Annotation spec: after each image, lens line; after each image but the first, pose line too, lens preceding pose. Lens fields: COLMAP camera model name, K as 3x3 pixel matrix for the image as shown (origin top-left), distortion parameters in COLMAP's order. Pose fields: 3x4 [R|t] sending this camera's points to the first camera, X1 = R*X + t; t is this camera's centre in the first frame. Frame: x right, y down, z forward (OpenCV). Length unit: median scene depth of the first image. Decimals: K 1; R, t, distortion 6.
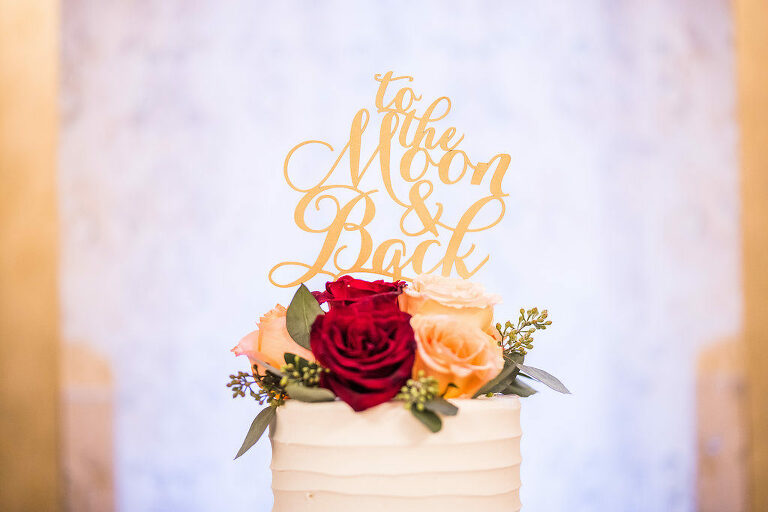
lens RADIAL K [[2140.0, 0, 381.3], [0, 2140.0, 251.2], [0, 0, 1]] dist [0.140347, 0.000000]
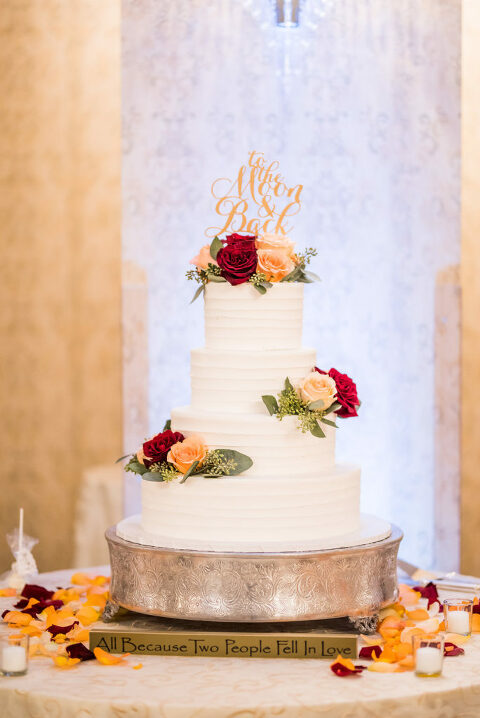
lens RADIAL K [[2000.6, 0, 243.3], [0, 2000.6, 358.9], [0, 0, 1]] dist [0.140347, 0.000000]
pose [[0.996166, 0.022463, -0.084549, 0.192419], [-0.015627, 0.996618, 0.080669, -0.030666], [0.086076, -0.079039, 0.993148, -1.321322]]
